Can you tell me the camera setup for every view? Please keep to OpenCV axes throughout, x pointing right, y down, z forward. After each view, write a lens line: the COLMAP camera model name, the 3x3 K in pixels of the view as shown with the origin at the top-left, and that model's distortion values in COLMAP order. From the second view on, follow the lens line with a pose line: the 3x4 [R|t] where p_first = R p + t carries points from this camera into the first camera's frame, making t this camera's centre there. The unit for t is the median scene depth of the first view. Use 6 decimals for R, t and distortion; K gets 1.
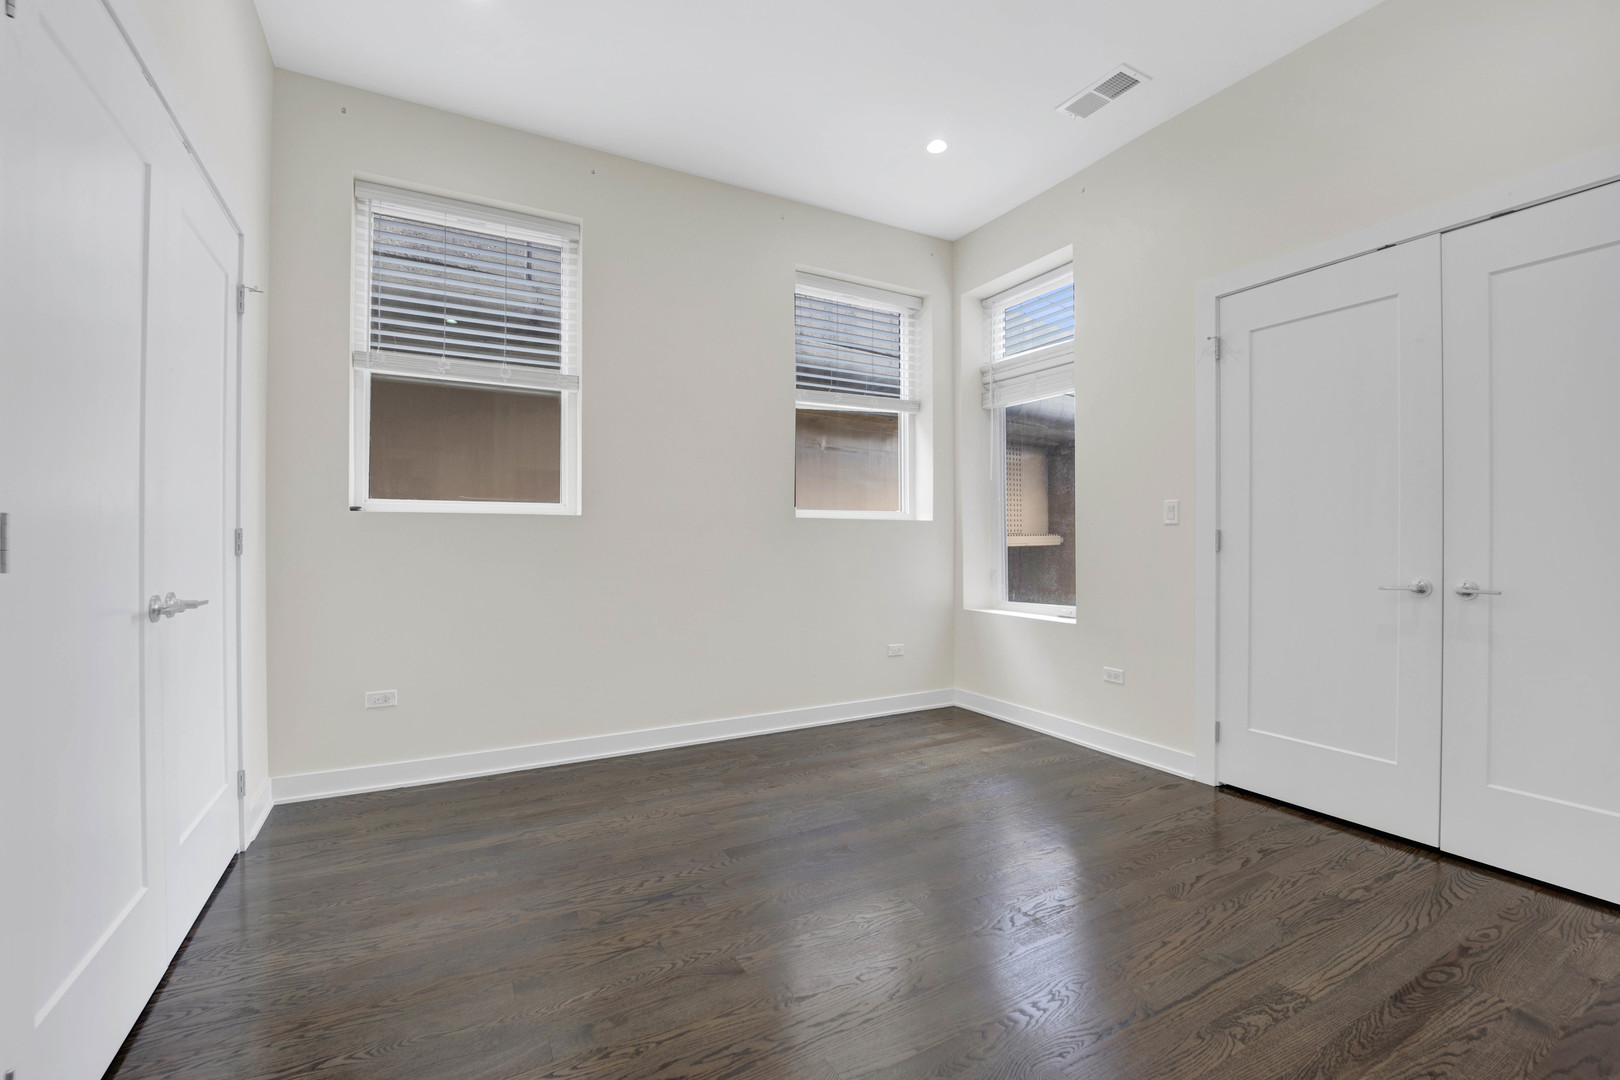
lens RADIAL K [[643.4, 0, 810.0], [0, 643.4, 540.0], [0, 0, 1]] dist [-0.011393, 0.000000]
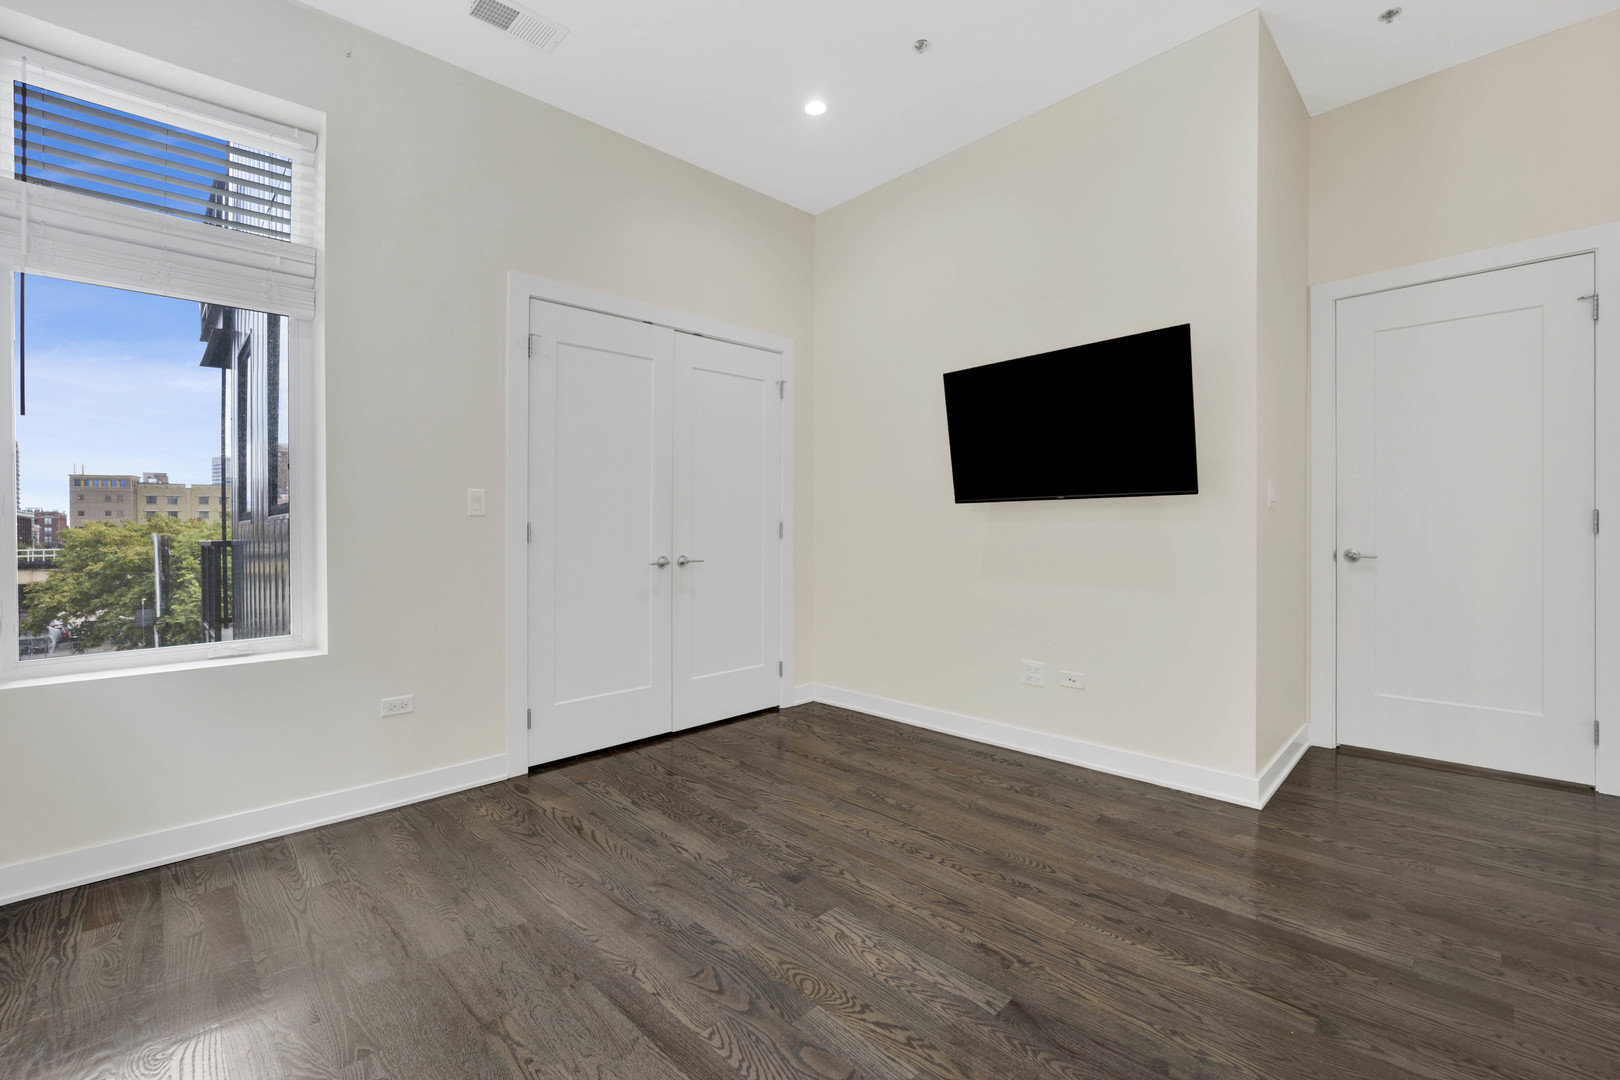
lens RADIAL K [[684.6, 0, 806.7], [0, 684.6, 535.1], [0, 0, 1]] dist [-0.020256, -0.000597]
pose [[-0.238959, -0.006213, 0.971010, -0.674490], [0.011802, 0.999887, 0.009302, 0.000019], [-0.970958, 0.013683, -0.238859, 1.052394]]
